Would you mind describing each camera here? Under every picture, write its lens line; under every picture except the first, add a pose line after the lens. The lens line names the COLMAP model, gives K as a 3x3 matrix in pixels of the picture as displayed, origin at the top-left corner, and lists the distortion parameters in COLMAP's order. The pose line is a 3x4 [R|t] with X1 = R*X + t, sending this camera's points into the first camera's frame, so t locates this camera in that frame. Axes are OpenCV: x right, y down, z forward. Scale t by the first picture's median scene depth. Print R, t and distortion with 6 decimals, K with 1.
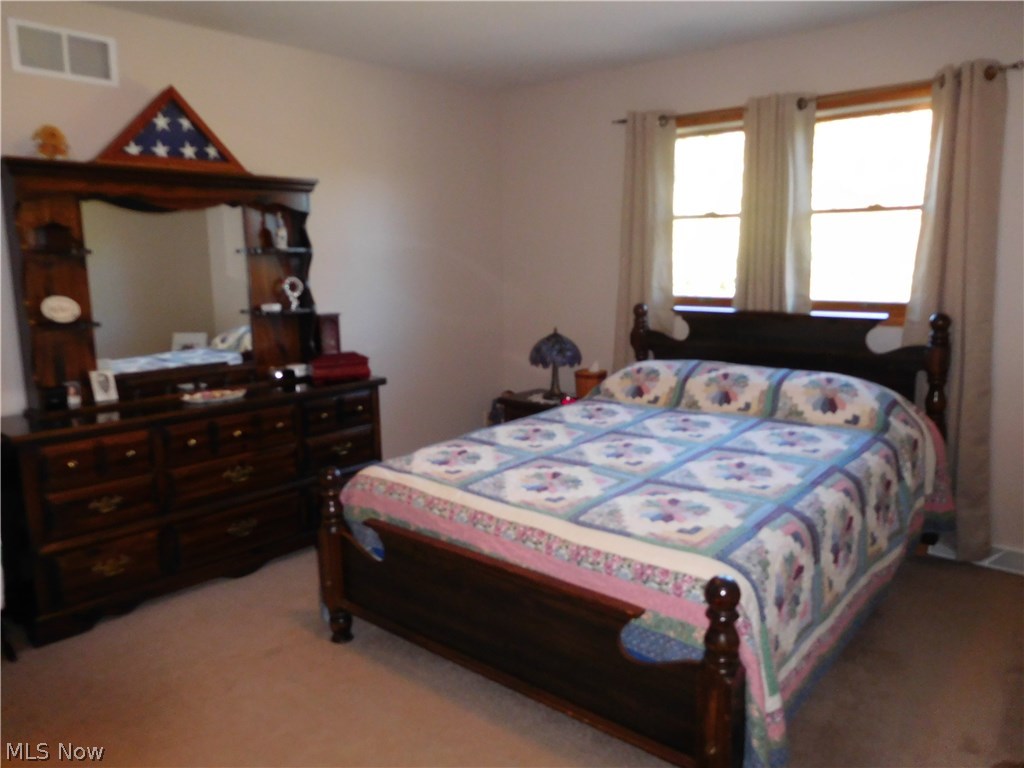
lens RADIAL K [[761.2, 0, 509.2], [0, 761.2, 386.8], [0, 0, 1]] dist [-0.004741, -0.003579]
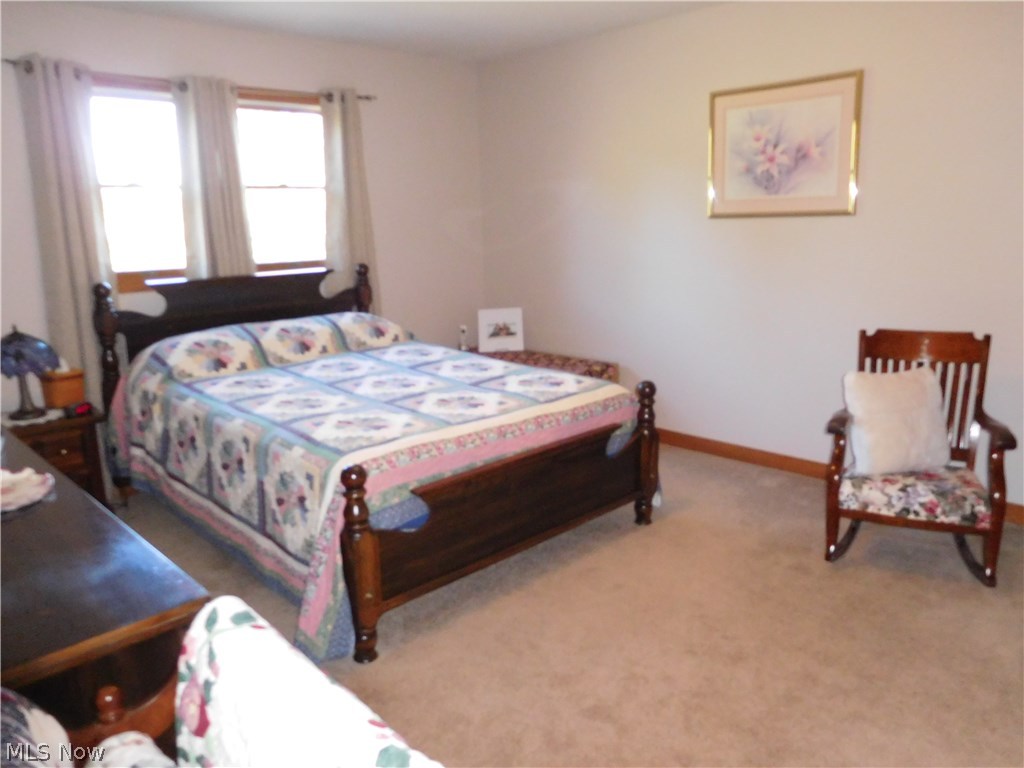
lens RADIAL K [[761.2, 0, 509.2], [0, 761.2, 386.8], [0, 0, 1]] dist [-0.004741, -0.003579]
pose [[0.085087, -0.206202, 0.974803, -0.756447], [0.194214, 0.963018, 0.186757, -0.075428], [-0.977262, 0.173429, 0.121987, 0.518957]]
